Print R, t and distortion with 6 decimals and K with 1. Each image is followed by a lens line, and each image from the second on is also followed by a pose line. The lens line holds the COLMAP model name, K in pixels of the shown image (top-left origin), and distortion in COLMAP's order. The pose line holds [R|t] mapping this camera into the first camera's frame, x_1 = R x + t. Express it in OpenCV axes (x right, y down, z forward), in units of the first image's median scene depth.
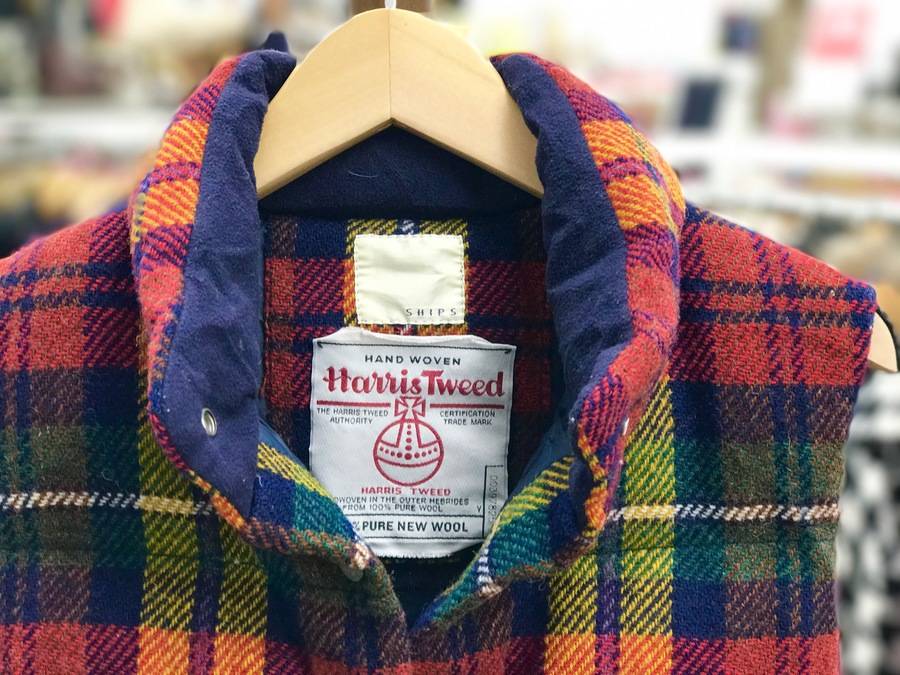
lens RADIAL K [[1484.8, 0, 451.3], [0, 1484.8, 338.0], [0, 0, 1]] dist [0.044807, 0.000000]
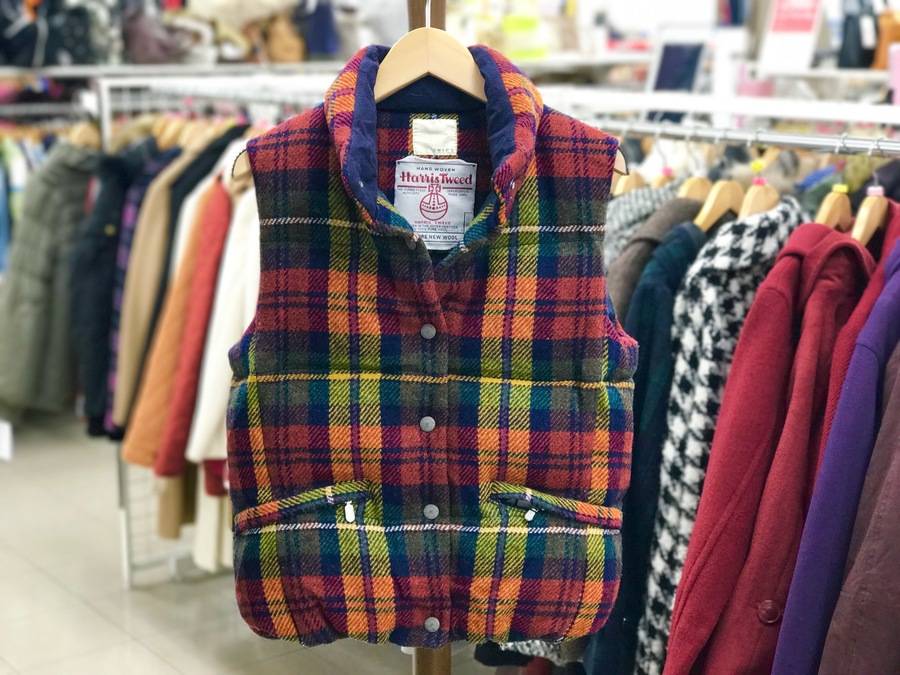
lens RADIAL K [[1484.8, 0, 448.6], [0, 1484.8, 339.9], [0, 0, 1]] dist [0.044807, 0.000000]
pose [[0.999776, 0.008946, -0.019160, 0.047500], [-0.008478, 0.999667, 0.024375, 0.248166], [0.019372, -0.024207, 0.999519, -1.551259]]
